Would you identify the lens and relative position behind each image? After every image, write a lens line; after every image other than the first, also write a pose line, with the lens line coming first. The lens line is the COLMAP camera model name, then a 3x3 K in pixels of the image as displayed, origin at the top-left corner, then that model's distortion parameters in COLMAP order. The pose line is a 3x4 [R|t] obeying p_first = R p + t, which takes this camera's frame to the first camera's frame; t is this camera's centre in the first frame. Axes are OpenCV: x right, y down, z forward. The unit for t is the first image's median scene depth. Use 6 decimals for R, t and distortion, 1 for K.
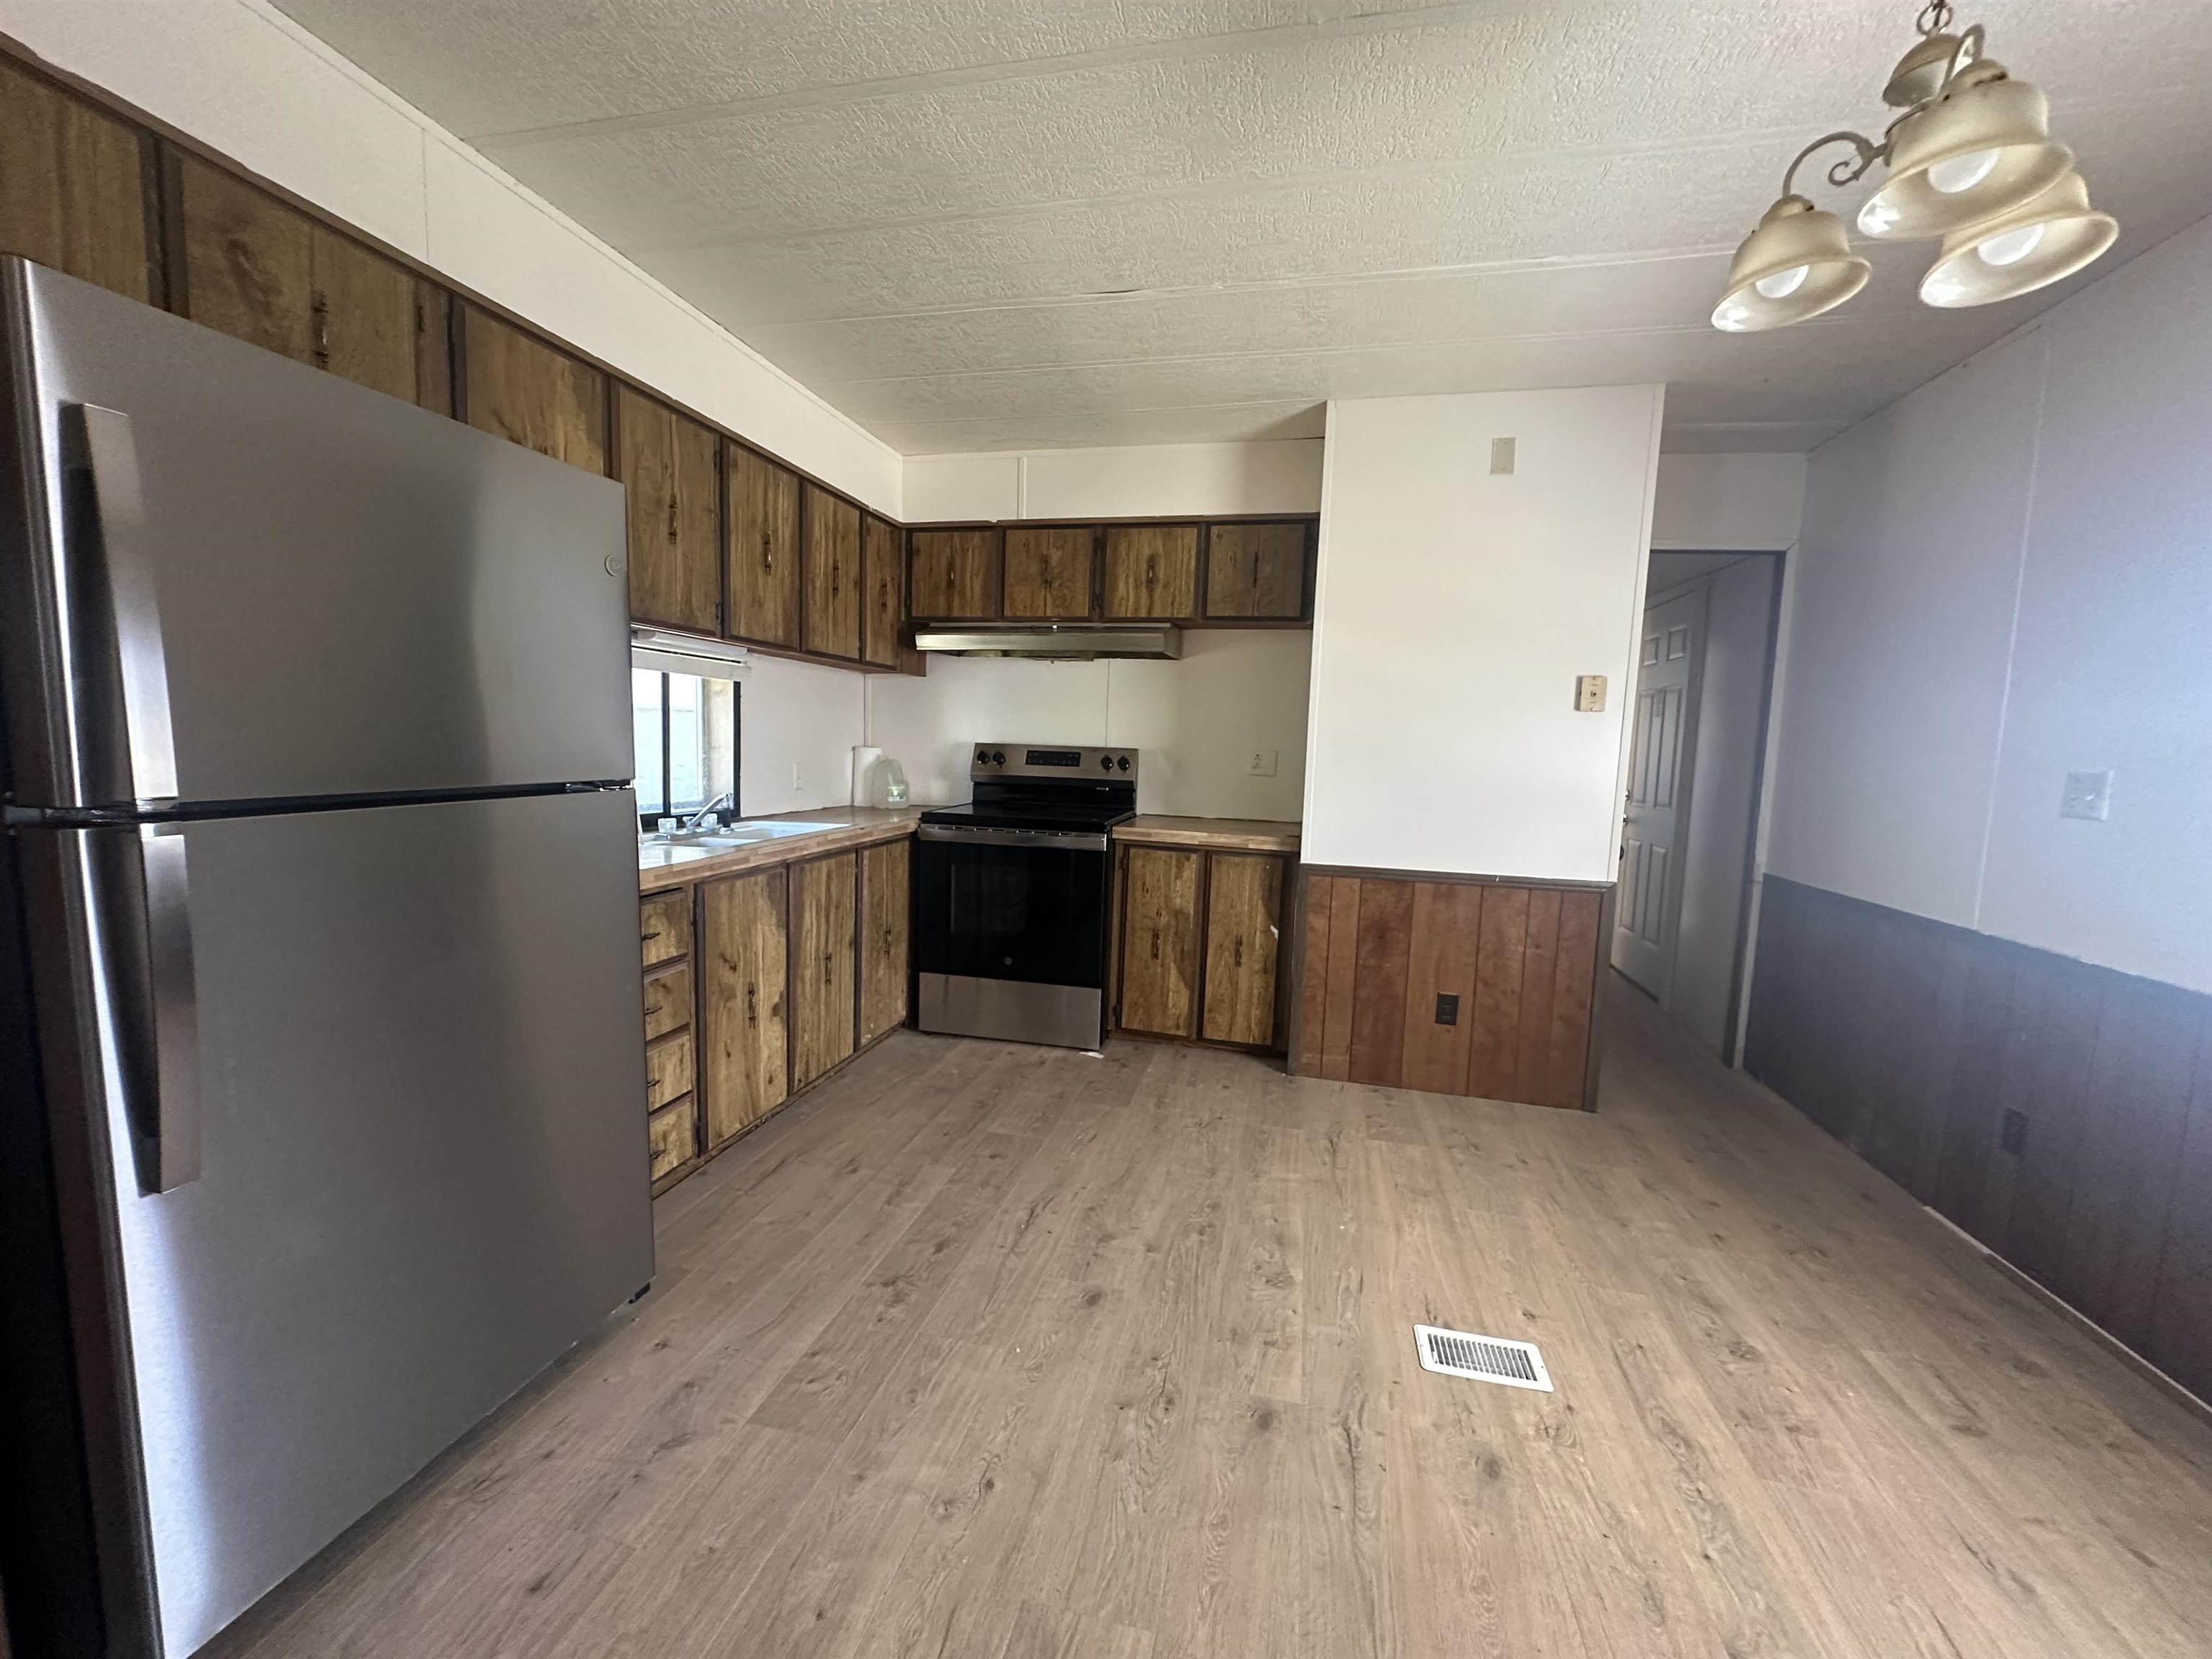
lens RADIAL K [[921.3, 0, 1106.0], [0, 921.3, 829.5], [0, 0, 1]] dist [-0.013739, -0.000100]
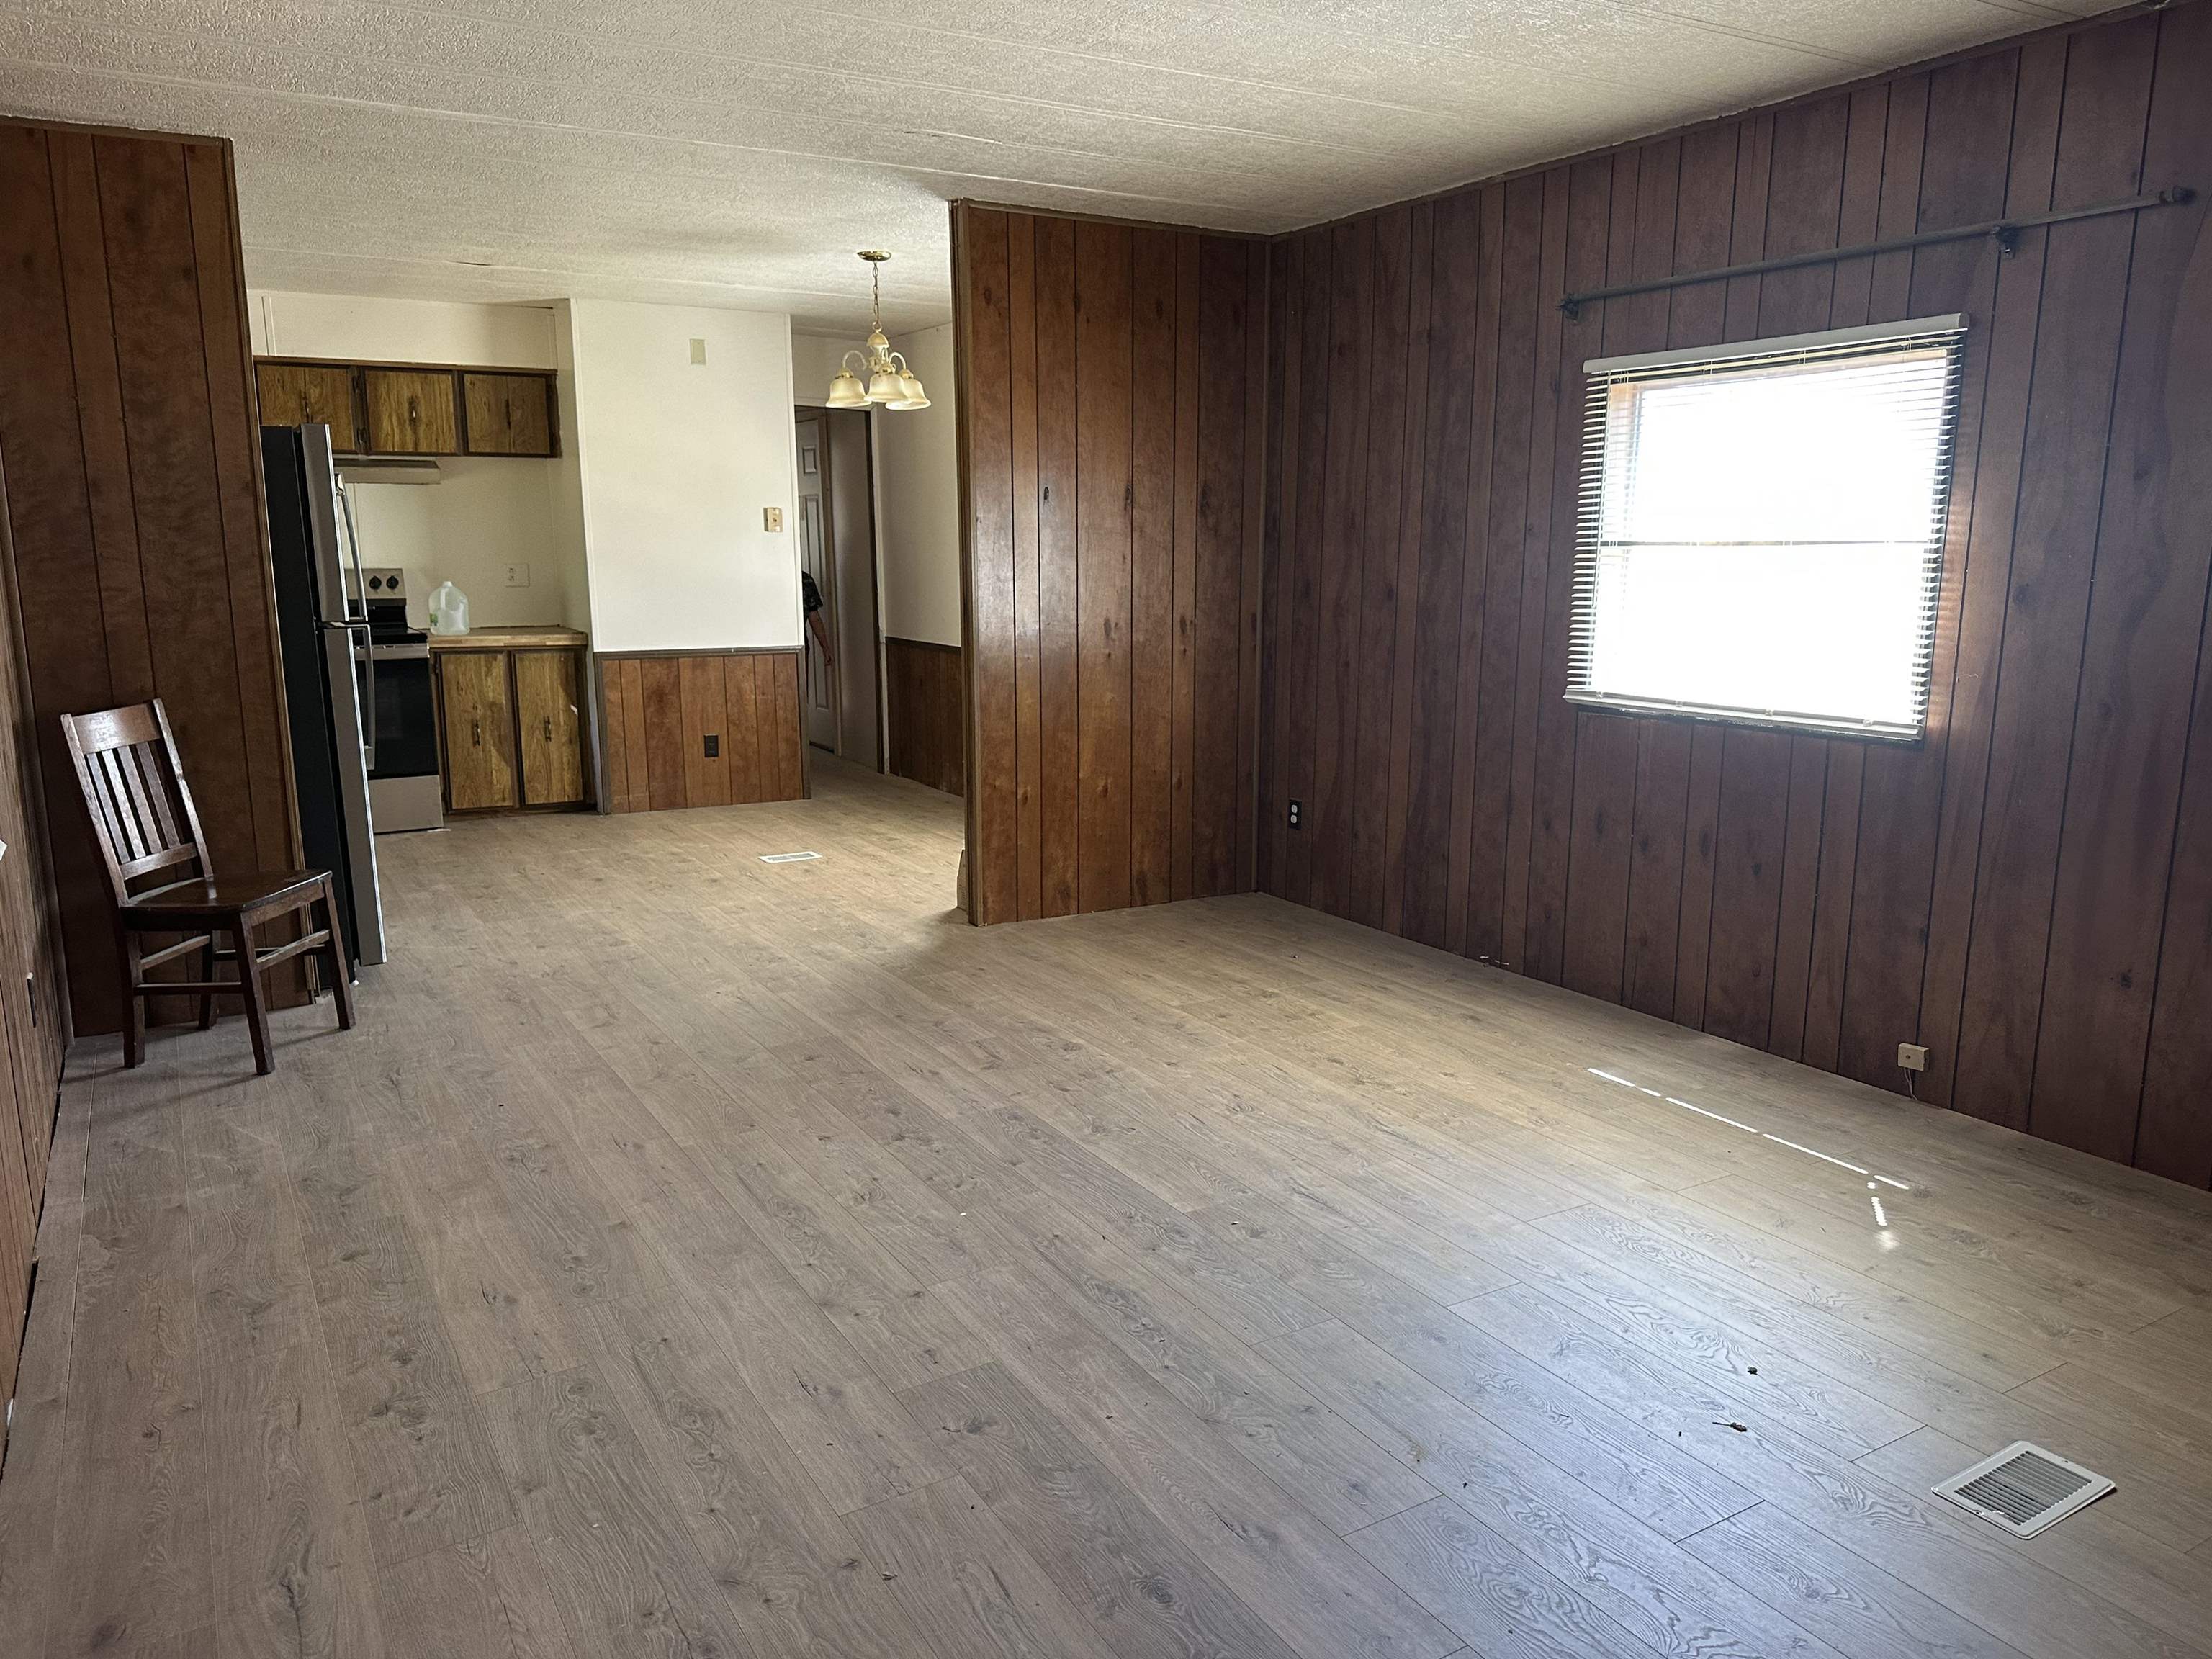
lens RADIAL K [[1535.4, 0, 1106.0], [0, 1535.4, 829.5], [0, 0, 1]] dist [0.064883, -0.070618]
pose [[0.716482, -0.166543, 0.677434, -0.764762], [0.096200, 0.985395, 0.140508, 0.044590], [-0.690940, -0.035502, 0.722039, -1.055714]]
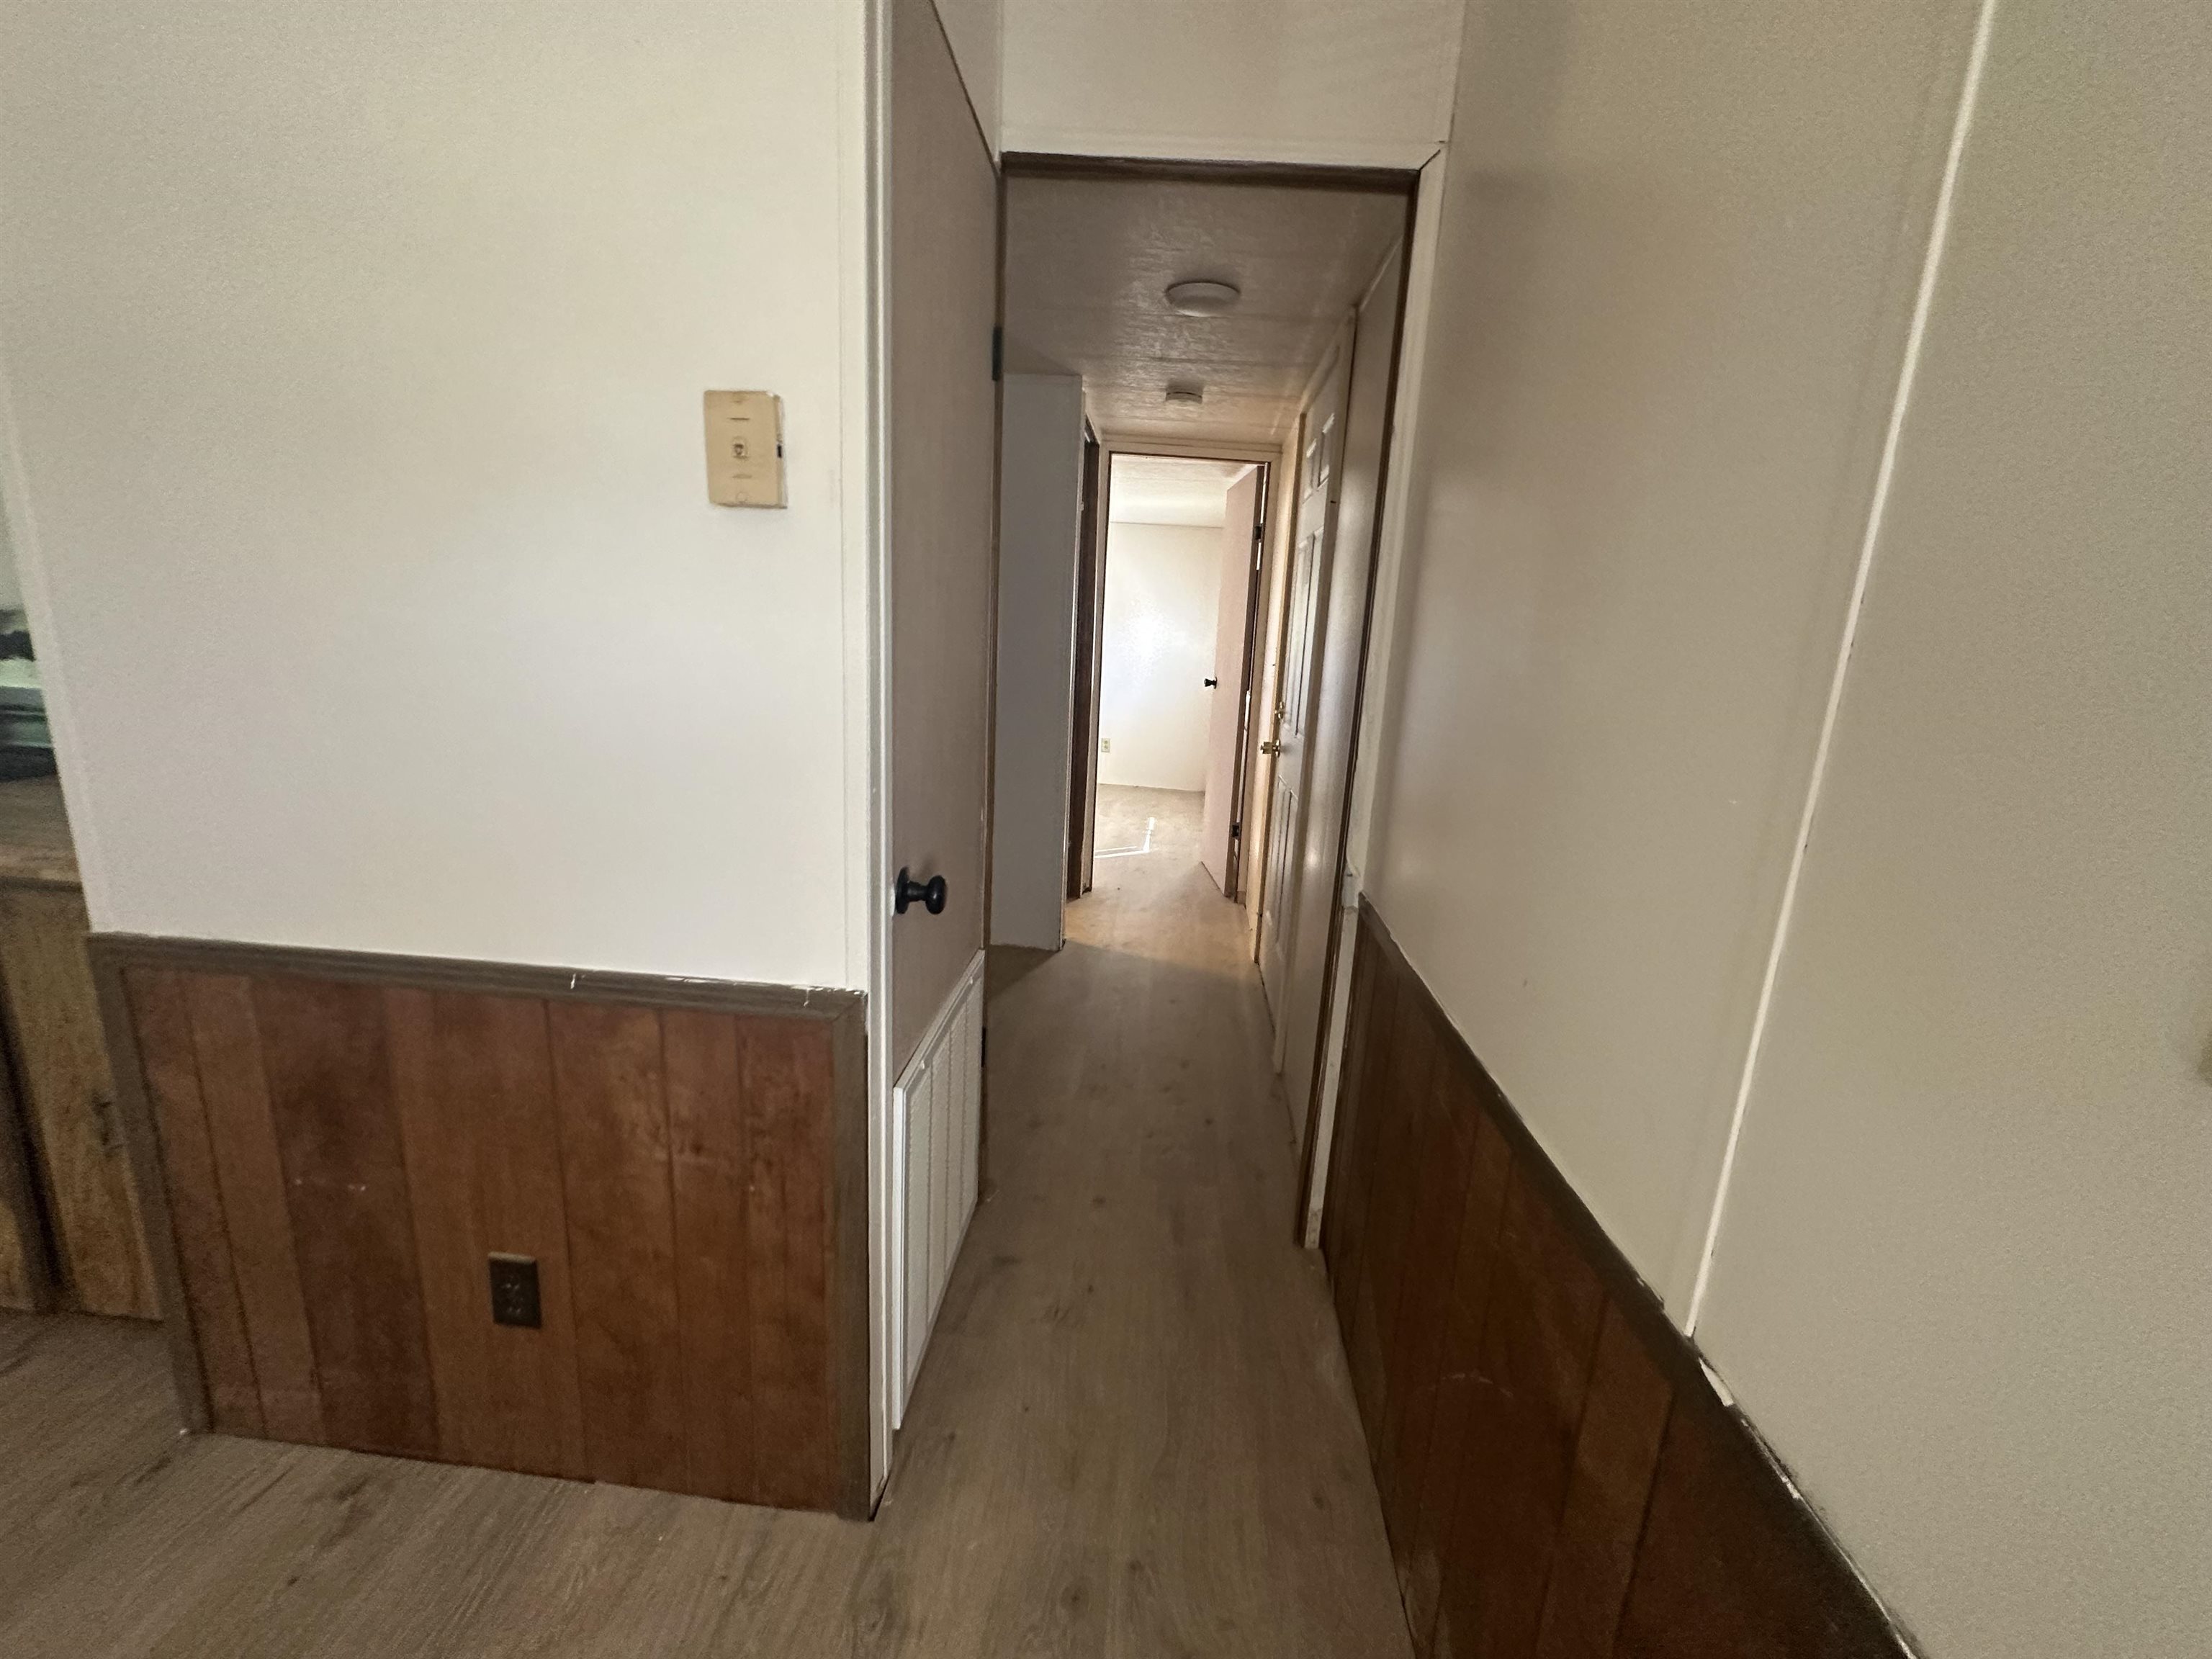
lens RADIAL K [[921.3, 0, 1106.0], [0, 921.3, 829.5], [0, 0, 1]] dist [-0.013739, -0.000100]
pose [[0.989510, -0.019472, 0.143148, 0.532722], [0.002400, 0.992953, 0.118483, -0.044947], [-0.144447, -0.116897, 0.982584, 0.560939]]
